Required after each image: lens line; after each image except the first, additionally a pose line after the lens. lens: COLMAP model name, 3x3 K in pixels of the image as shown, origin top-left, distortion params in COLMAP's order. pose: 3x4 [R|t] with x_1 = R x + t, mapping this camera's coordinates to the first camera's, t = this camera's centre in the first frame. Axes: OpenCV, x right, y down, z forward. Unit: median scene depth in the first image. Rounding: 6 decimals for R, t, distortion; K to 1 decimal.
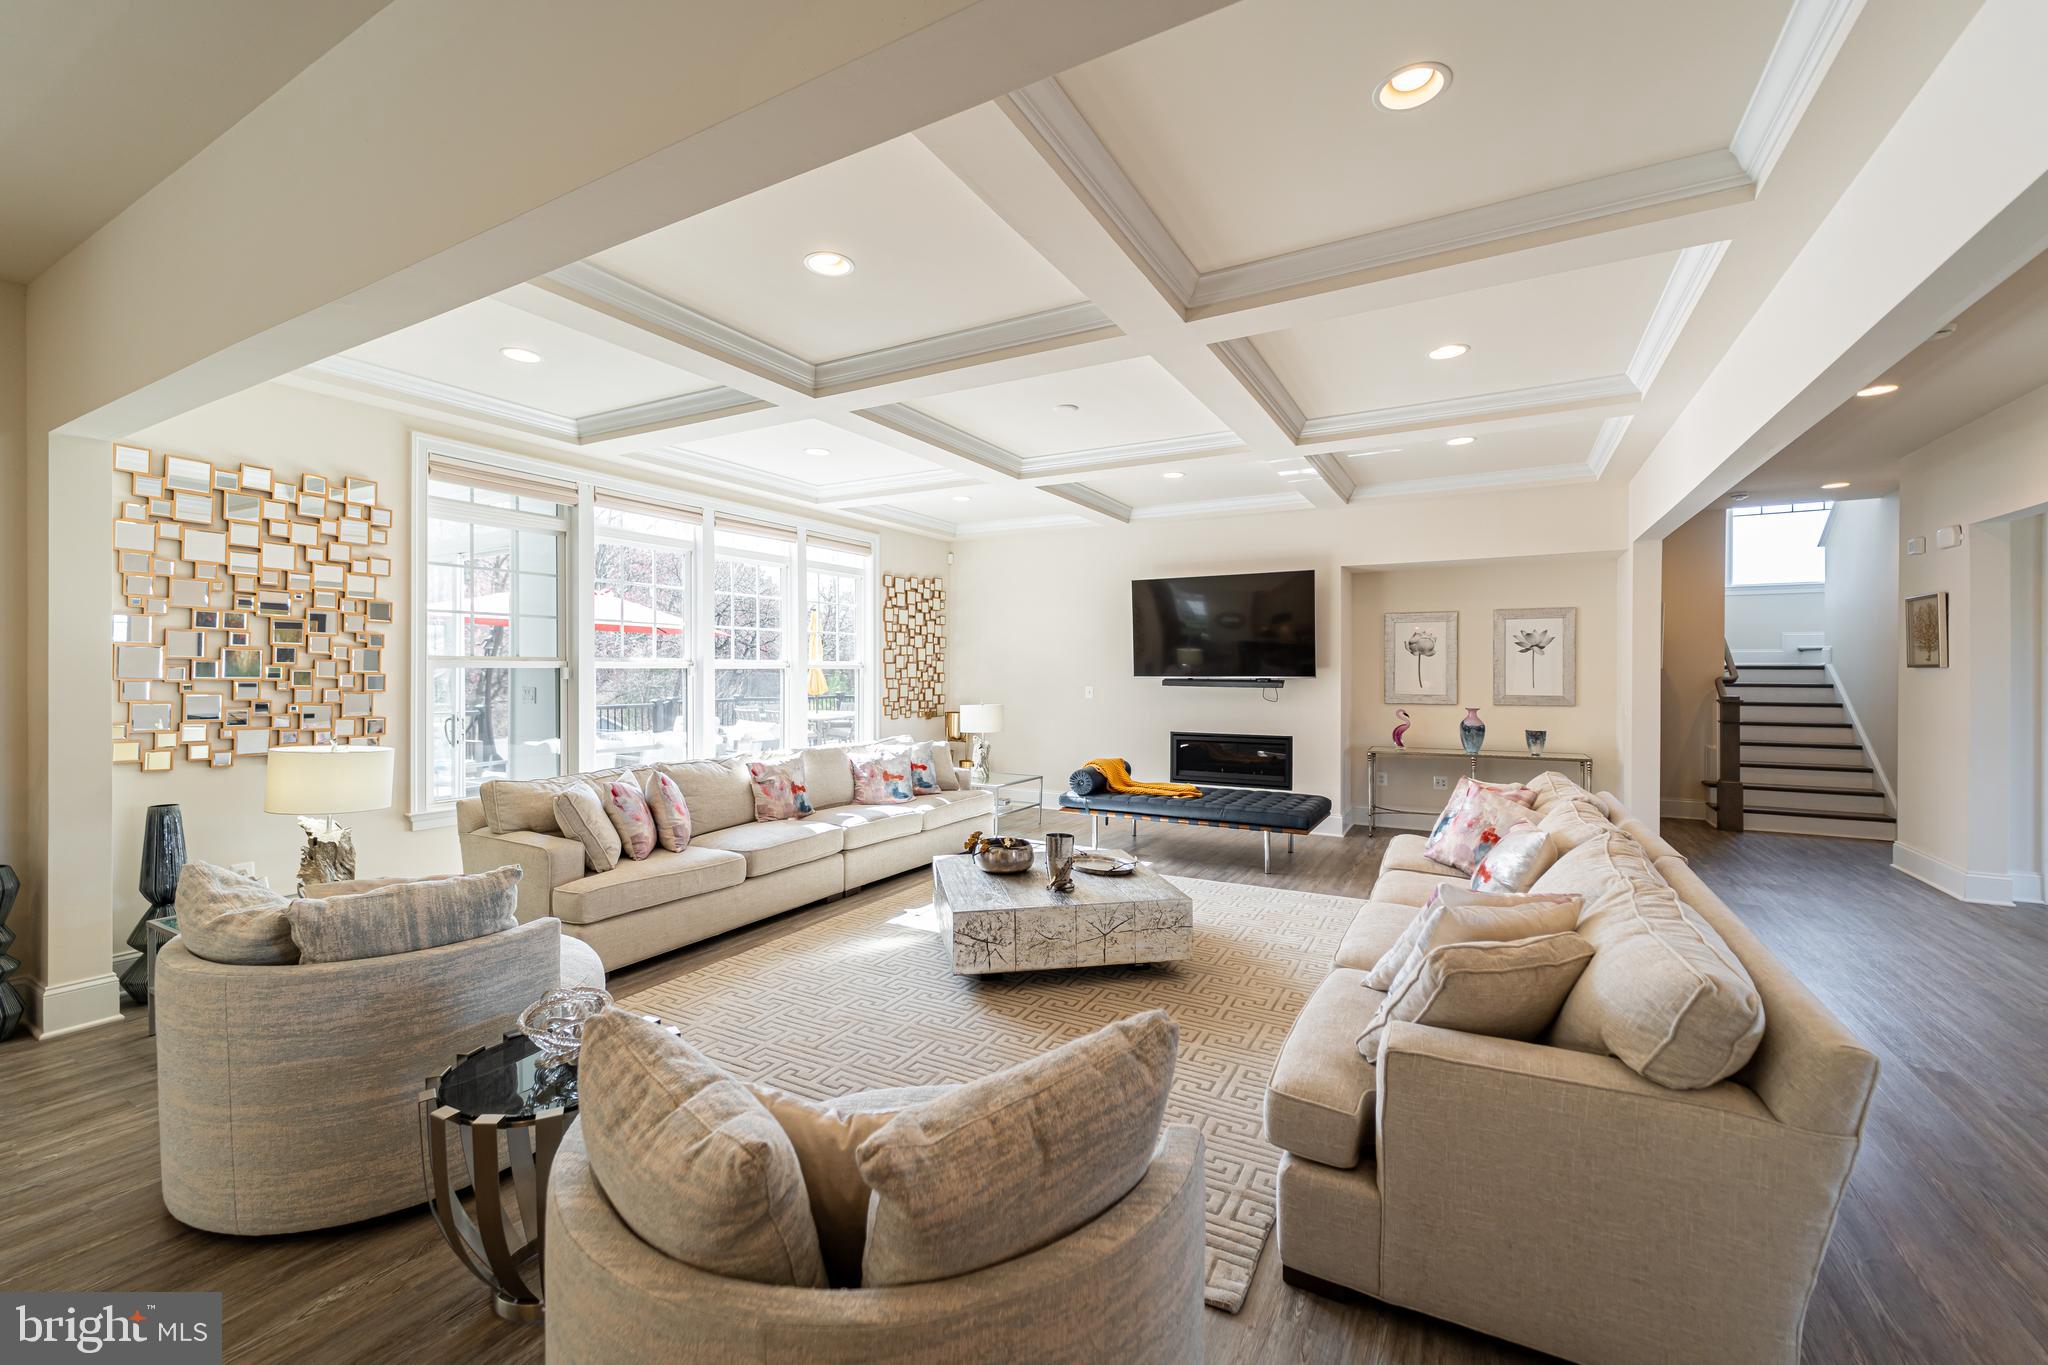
lens RADIAL K [[828.8, 0, 992.8], [0, 828.8, 669.2], [0, 0, 1]] dist [0.003384, 0.000478]
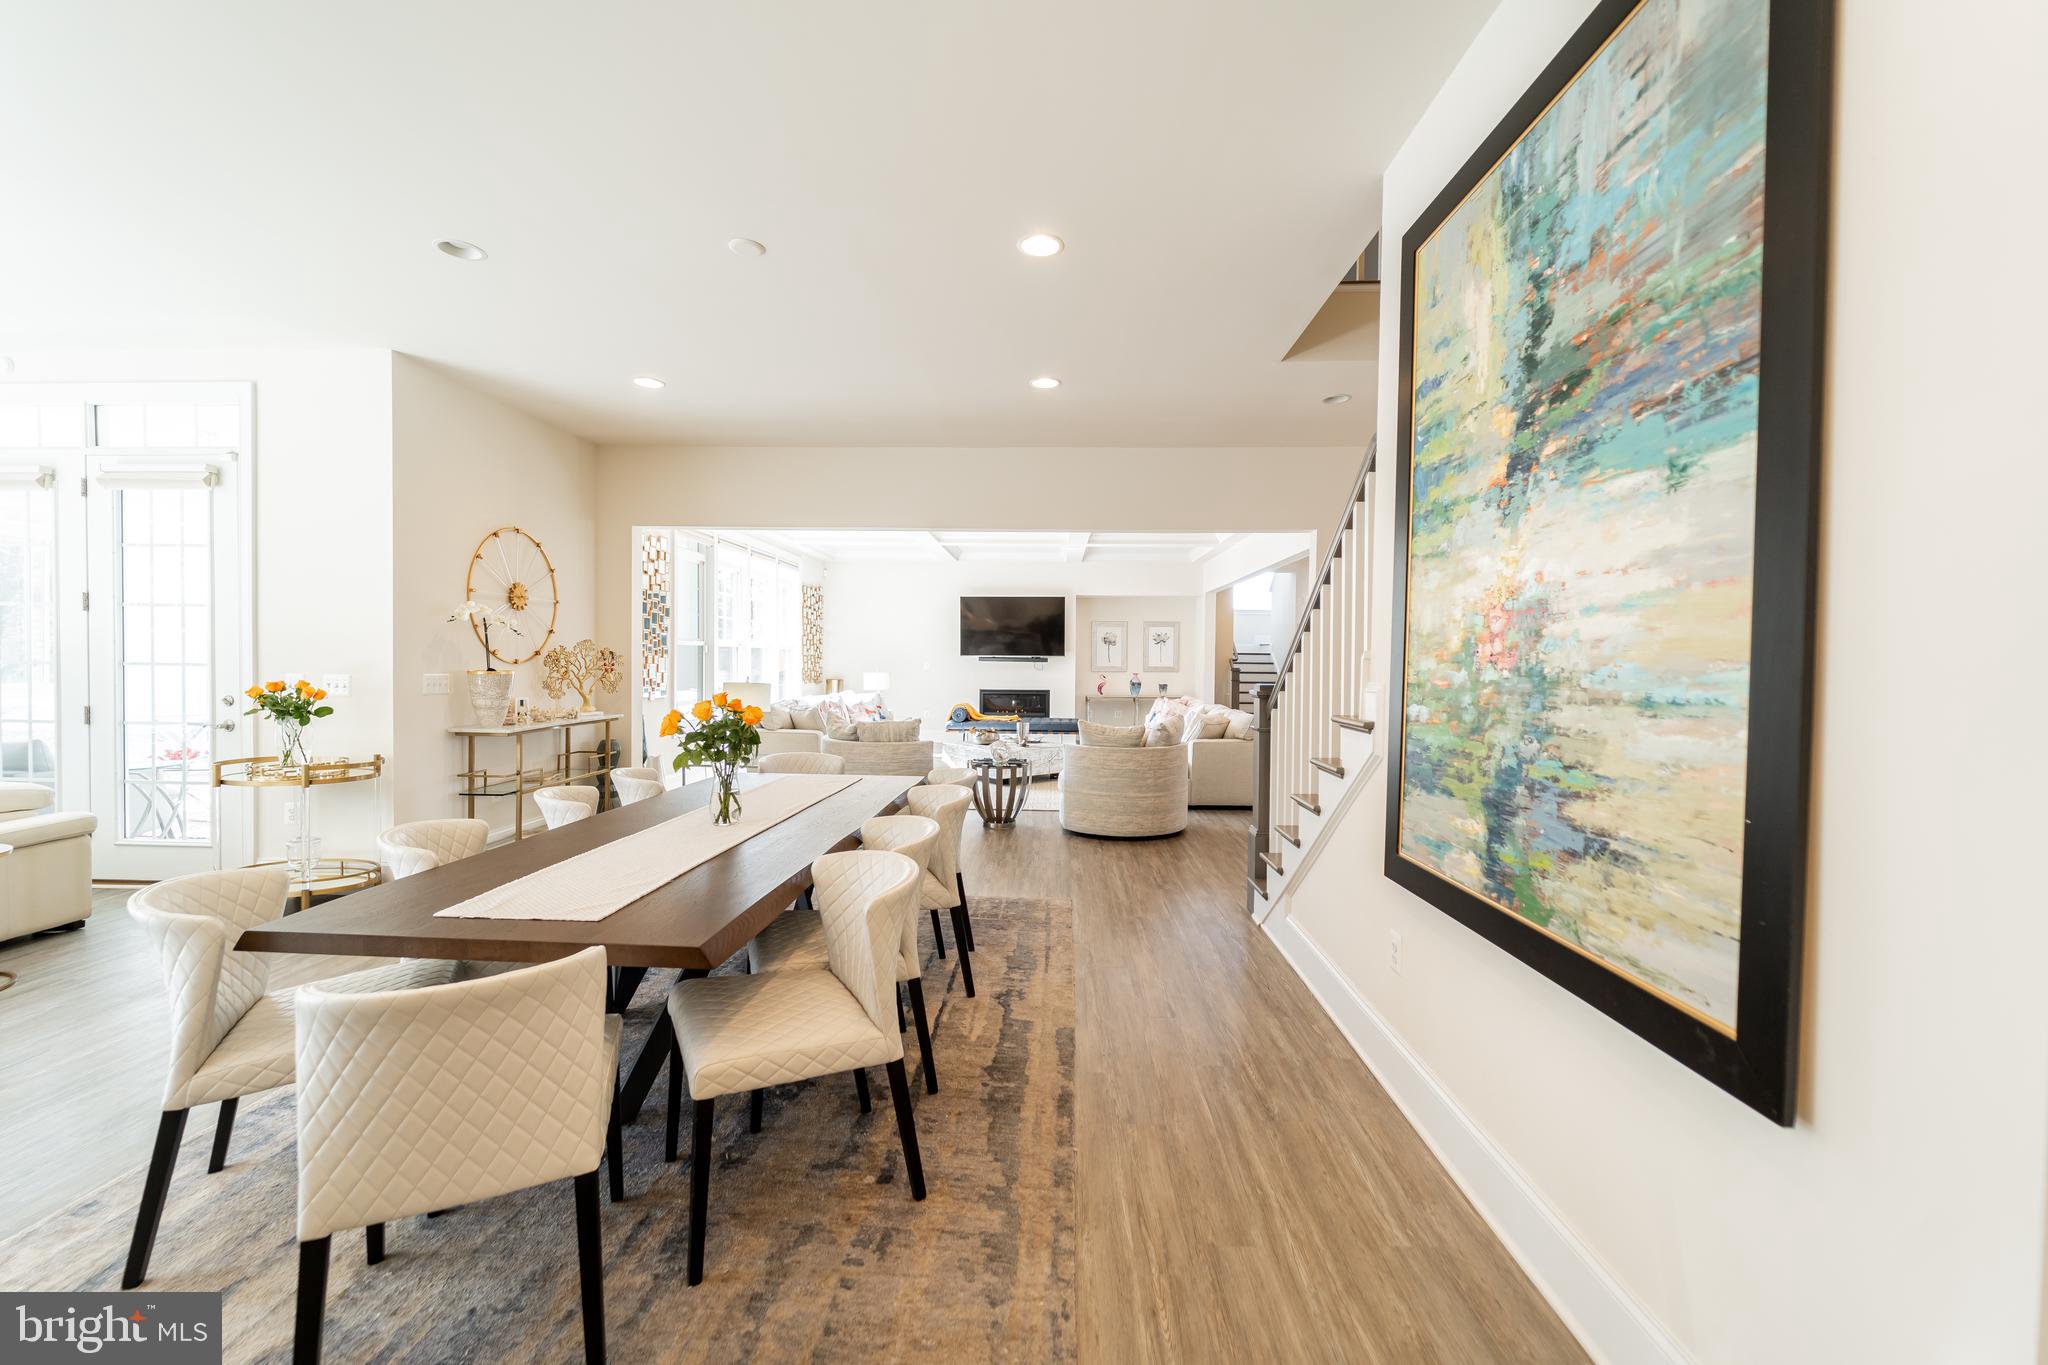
lens RADIAL K [[814.2, 0, 1014.7], [0, 814.2, 676.4], [0, 0, 1]] dist [0.009608, -0.000368]
pose [[0.886543, -0.003101, 0.462635, -0.500390], [-0.009159, 0.999664, 0.024251, 0.010665], [-0.462555, -0.025737, 0.886217, -0.496740]]
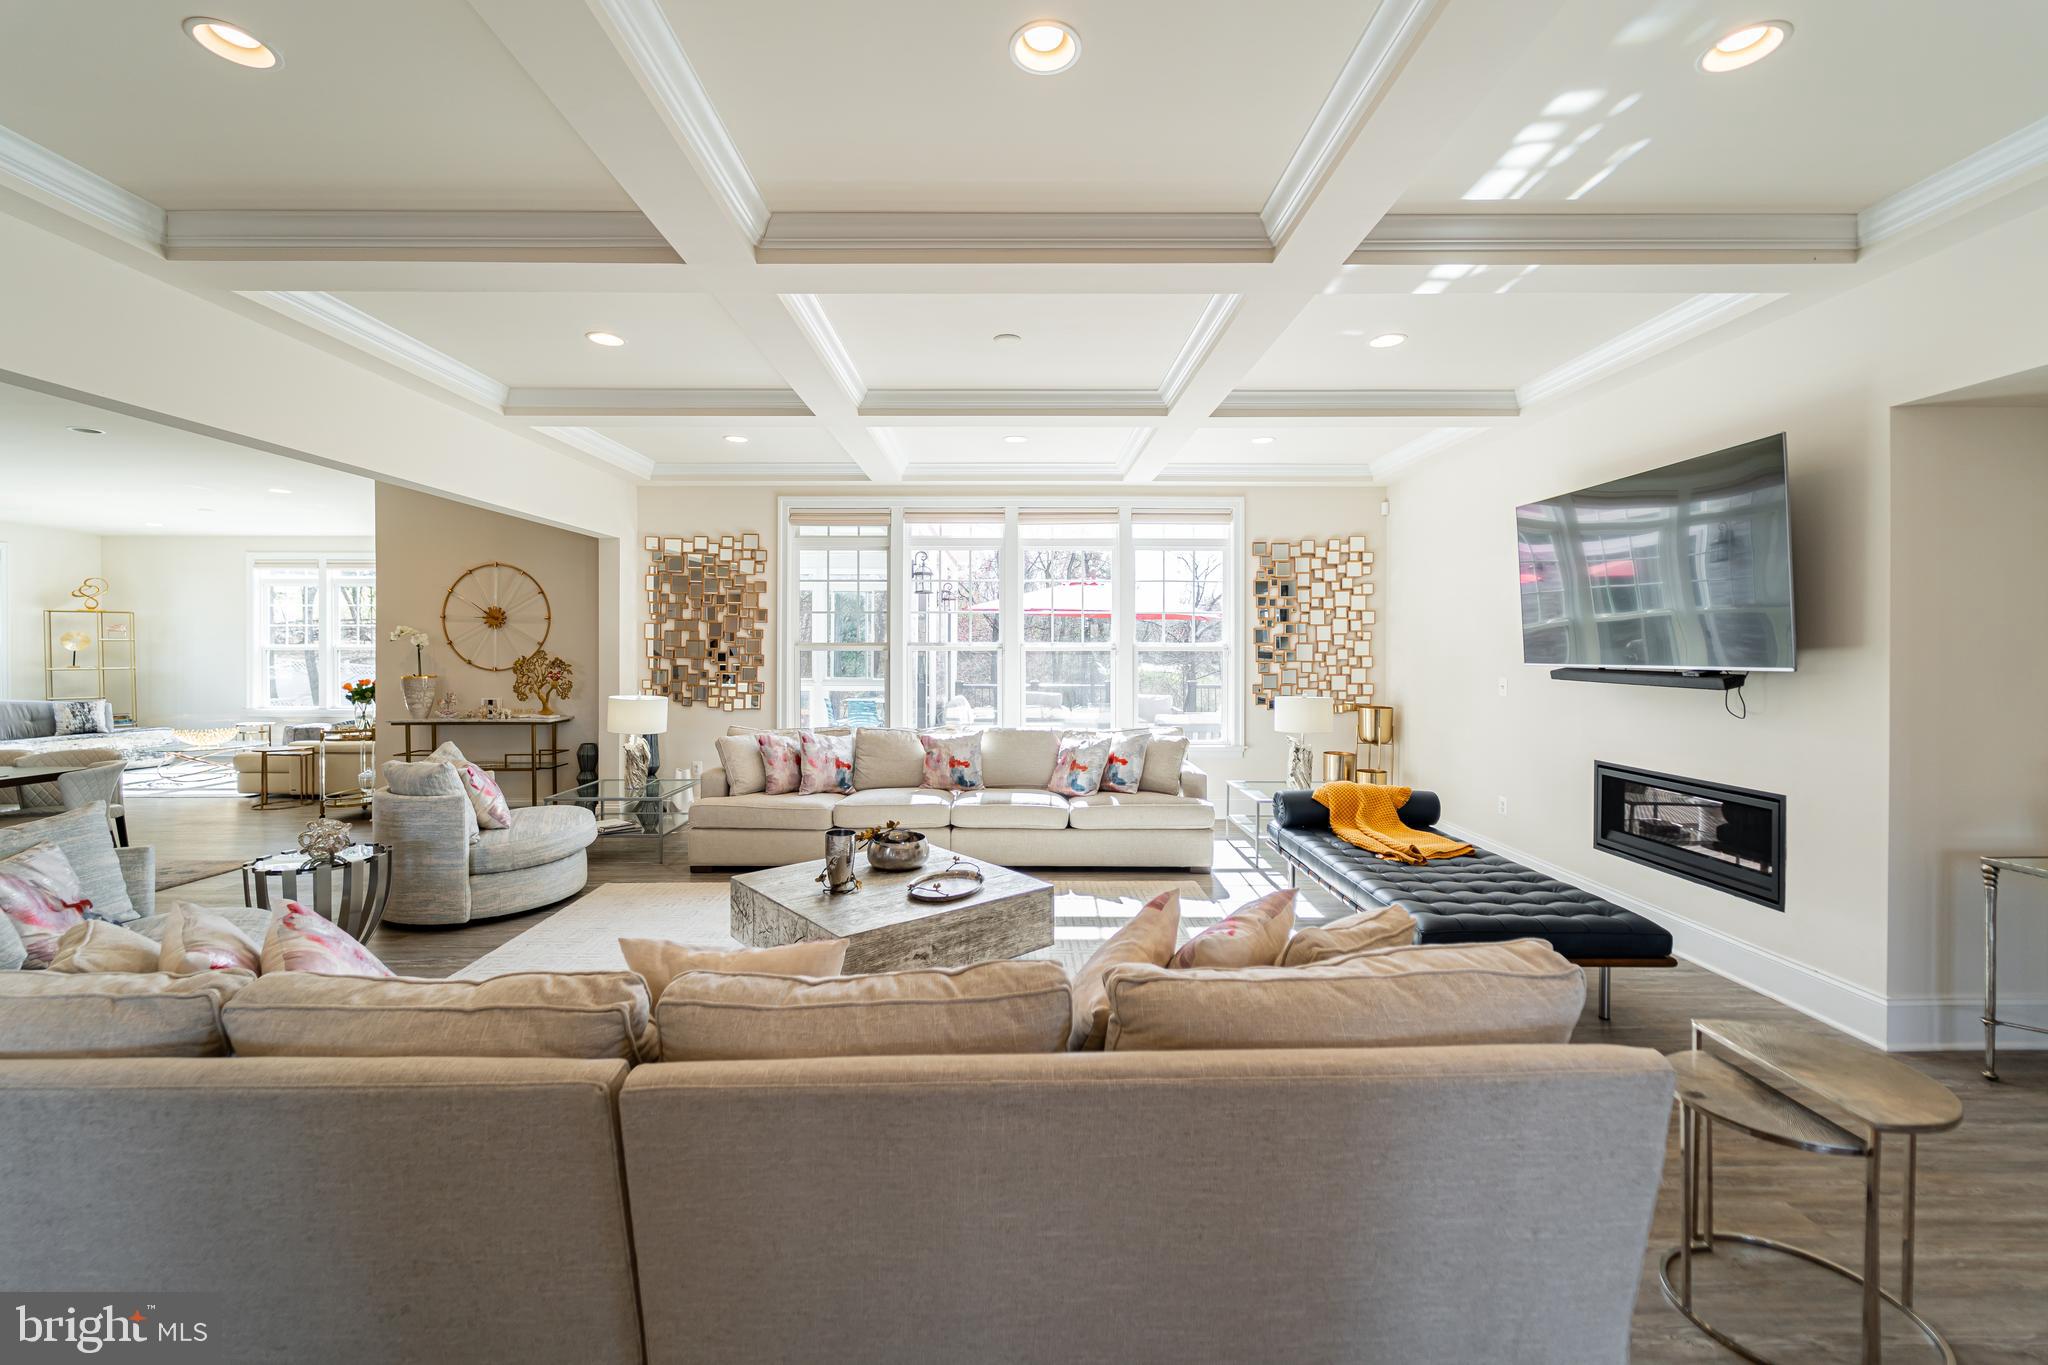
lens RADIAL K [[818.5, 0, 1014.9], [0, 818.5, 654.1], [0, 0, 1]] dist [0.001156, -0.000159]
pose [[0.513470, 0.002762, -0.858103, 0.532051], [0.000844, 0.999993, 0.003724, -0.000650], [0.858107, -0.002637, 0.513464, 0.390108]]
